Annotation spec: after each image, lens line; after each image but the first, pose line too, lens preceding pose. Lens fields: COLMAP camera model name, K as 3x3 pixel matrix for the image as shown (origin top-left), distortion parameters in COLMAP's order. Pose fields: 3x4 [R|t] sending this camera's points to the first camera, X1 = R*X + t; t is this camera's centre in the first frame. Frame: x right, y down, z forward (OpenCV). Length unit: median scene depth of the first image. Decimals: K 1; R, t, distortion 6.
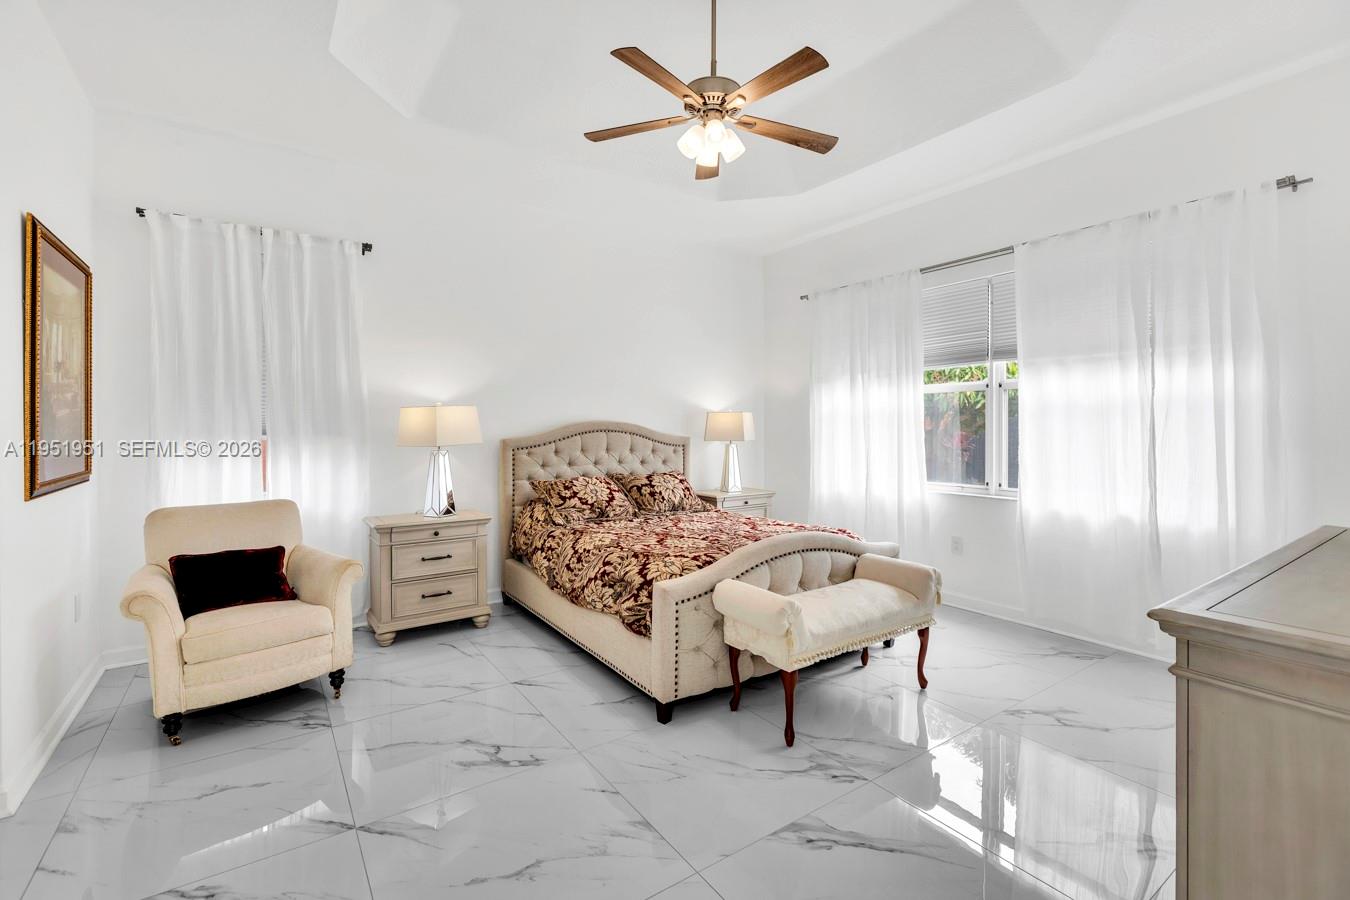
lens RADIAL K [[636.5, 0, 674.8], [0, 636.5, 431.1], [0, 0, 1]] dist [0.000146, -0.000043]
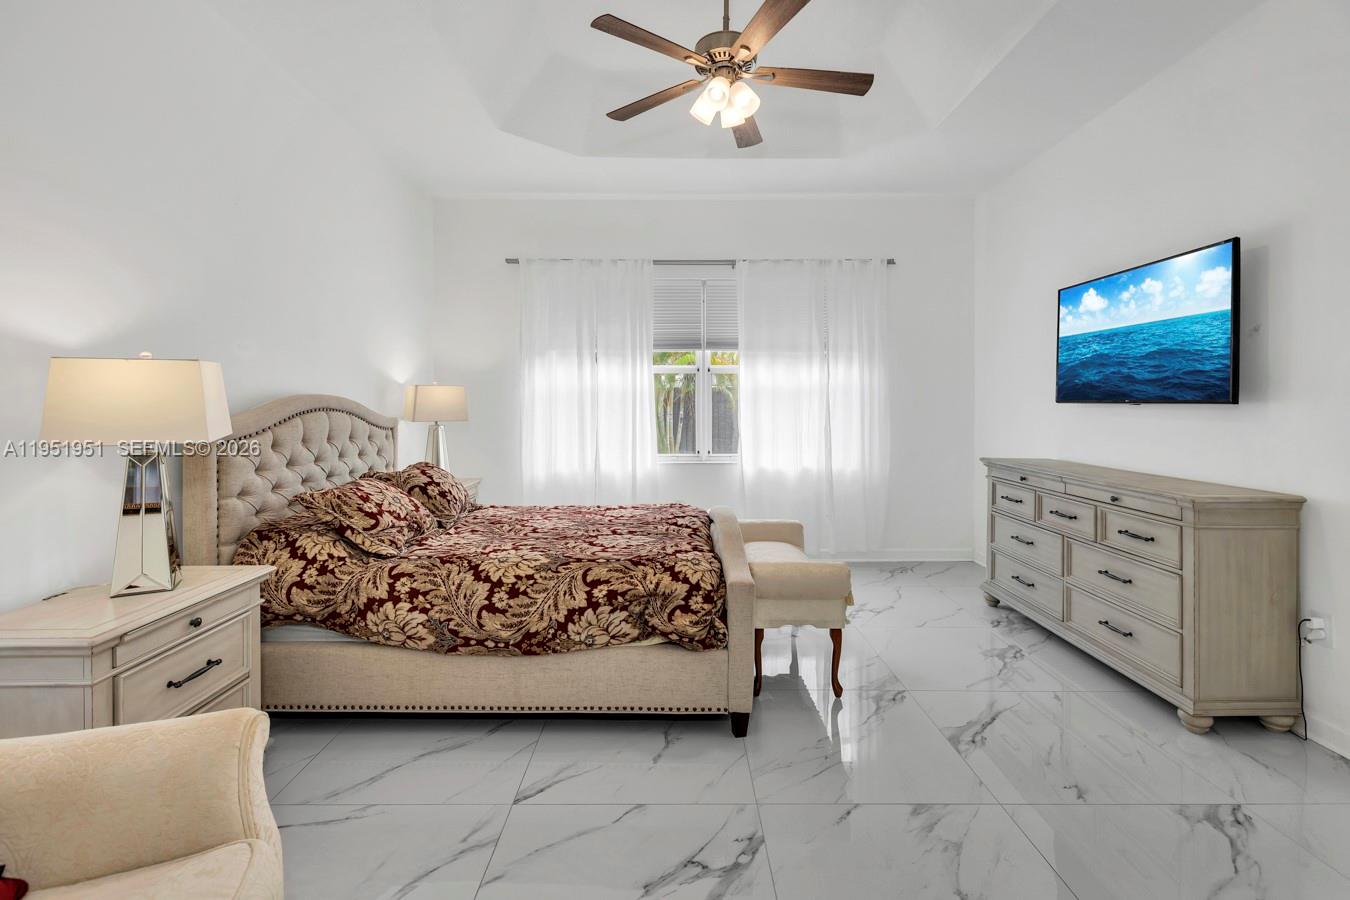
lens RADIAL K [[640.2, 0, 677.1], [0, 640.2, 402.0], [0, 0, 1]] dist [-0.000109, 0.000003]
pose [[0.531648, 0.004667, 0.846953, -0.615775], [0.003545, 0.999964, -0.007736, -0.002263], [-0.846958, 0.007115, 0.531612, 0.443475]]
